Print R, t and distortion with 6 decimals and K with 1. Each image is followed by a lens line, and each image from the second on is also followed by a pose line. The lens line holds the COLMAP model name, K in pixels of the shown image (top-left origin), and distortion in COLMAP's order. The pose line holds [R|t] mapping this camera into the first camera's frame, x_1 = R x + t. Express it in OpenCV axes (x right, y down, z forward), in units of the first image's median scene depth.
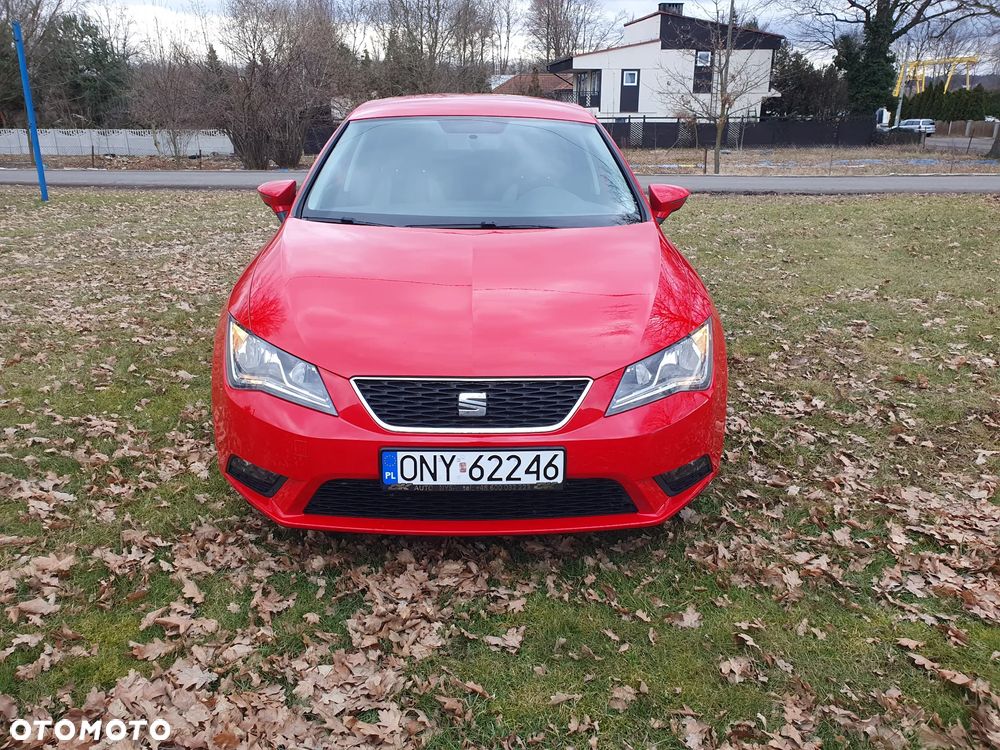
lens RADIAL K [[737.8, 0, 502.2], [0, 737.8, 373.1], [0, 0, 1]] dist [0.015025, -0.004517]
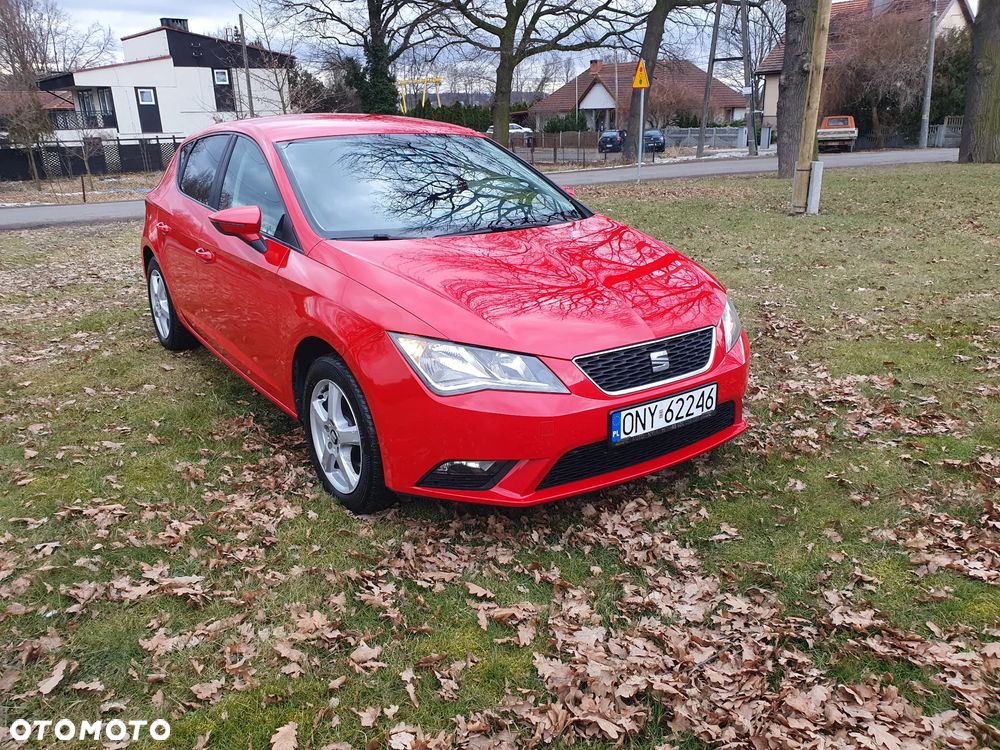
lens RADIAL K [[737.8, 0, 502.2], [0, 737.8, 373.1], [0, 0, 1]] dist [0.015025, -0.004517]
pose [[0.840175, -0.189769, 0.508029, -0.884389], [0.200245, 0.979135, 0.034583, -0.033515], [-0.503992, 0.072674, 0.860645, 0.071687]]
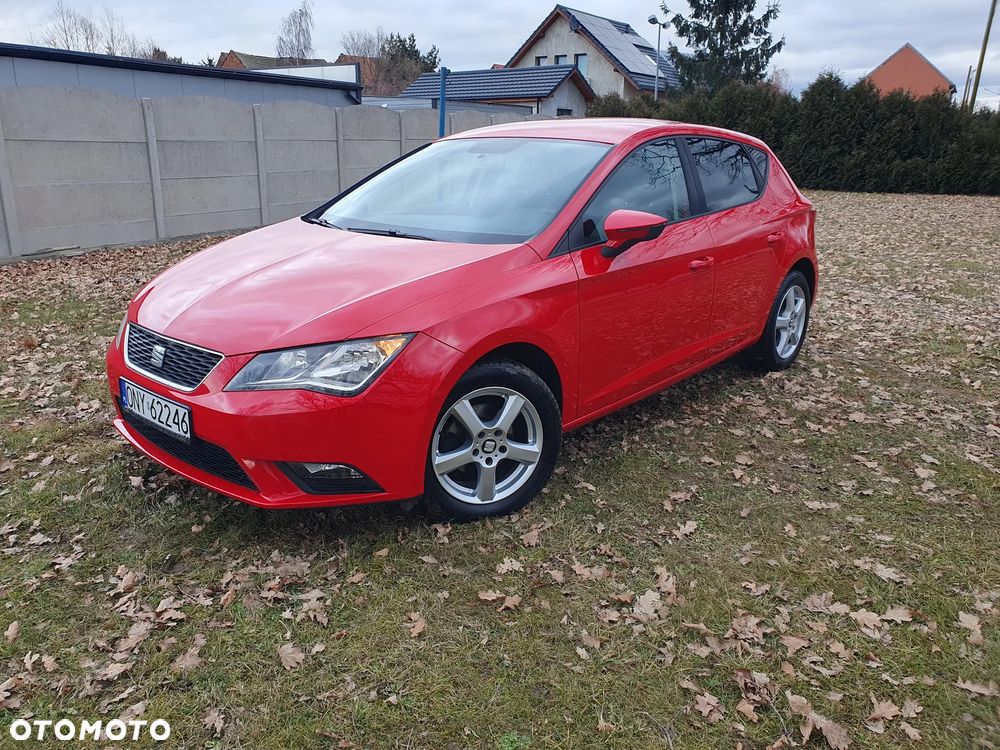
lens RADIAL K [[737.8, 0, 502.2], [0, 737.8, 373.1], [0, 0, 1]] dist [0.015025, -0.004517]
pose [[0.738209, 0.191025, -0.646960, 1.171118], [-0.226682, 0.973543, 0.028800, -0.094577], [0.635345, 0.125394, 0.761980, 0.425232]]
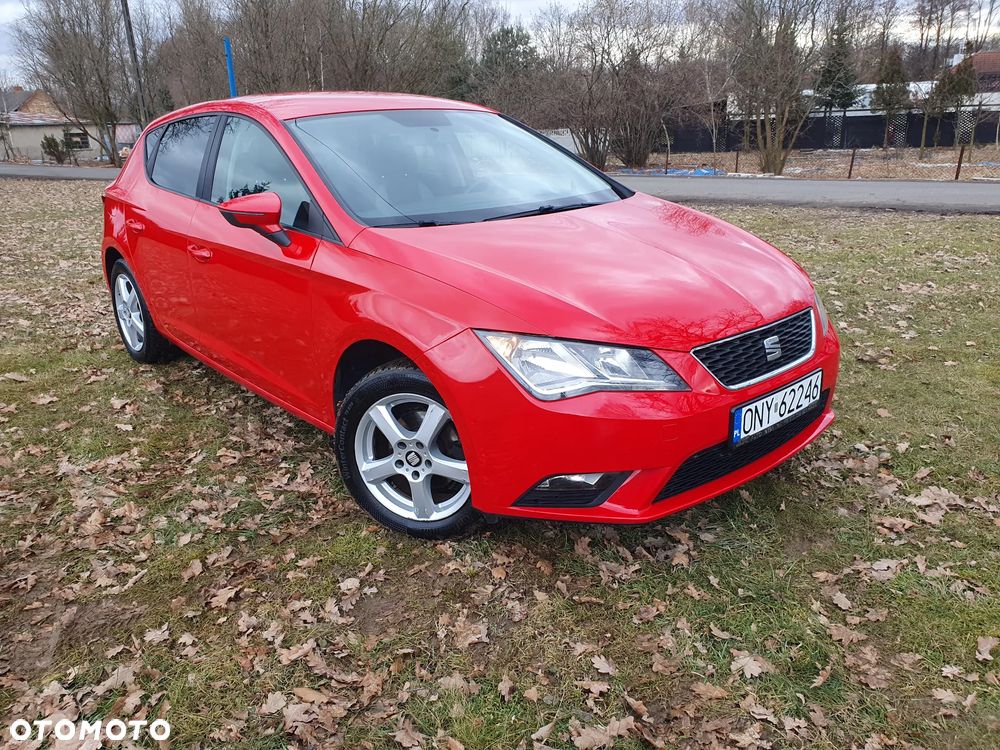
lens RADIAL K [[737.8, 0, 502.2], [0, 737.8, 373.1], [0, 0, 1]] dist [0.015025, -0.004517]
pose [[0.771851, -0.233698, 0.591295, -1.003250], [0.244032, 0.967660, 0.063901, -0.090711], [-0.587106, 0.094972, 0.803919, 0.350163]]
